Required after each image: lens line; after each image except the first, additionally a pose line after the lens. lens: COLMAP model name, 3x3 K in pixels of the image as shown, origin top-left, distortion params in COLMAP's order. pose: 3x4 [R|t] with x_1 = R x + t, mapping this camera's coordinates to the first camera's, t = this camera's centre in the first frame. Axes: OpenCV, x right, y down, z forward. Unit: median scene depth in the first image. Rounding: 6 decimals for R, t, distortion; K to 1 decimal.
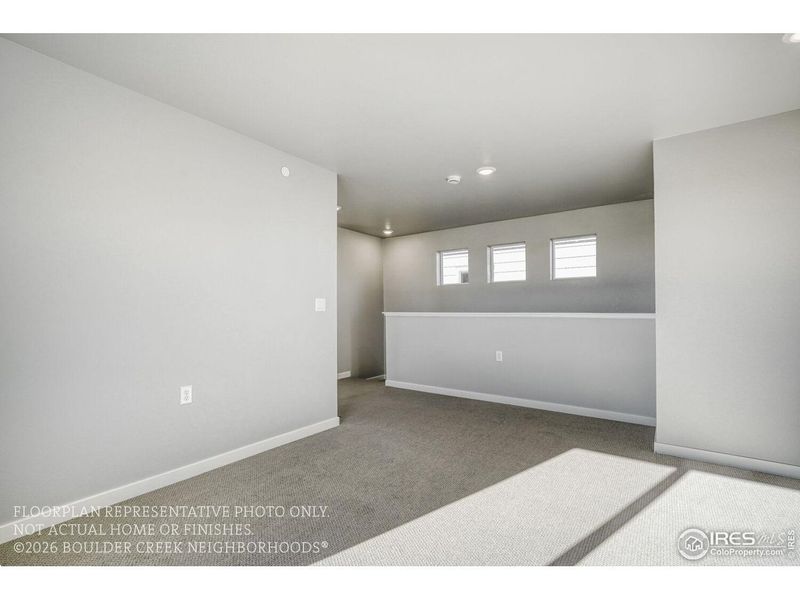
lens RADIAL K [[374.8, 0, 391.5], [0, 374.8, 301.2], [0, 0, 1]] dist [-0.058033, 0.021347]
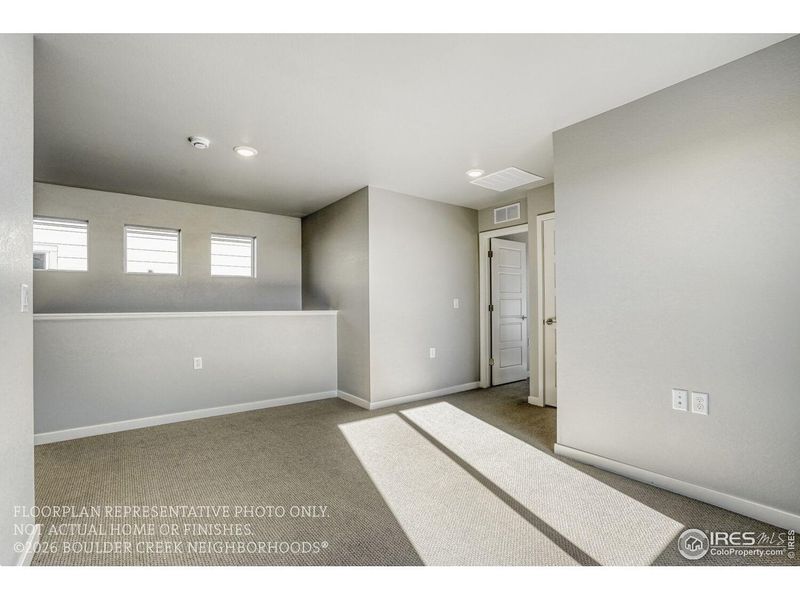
lens RADIAL K [[378.9, 0, 400.3], [0, 378.9, 303.1], [0, 0, 1]] dist [-0.059180, 0.020988]
pose [[0.247589, 0.008690, 0.968826, -0.386019], [-0.016514, 0.999852, -0.004748, 0.006393], [-0.968724, -0.014824, 0.247696, 0.316264]]
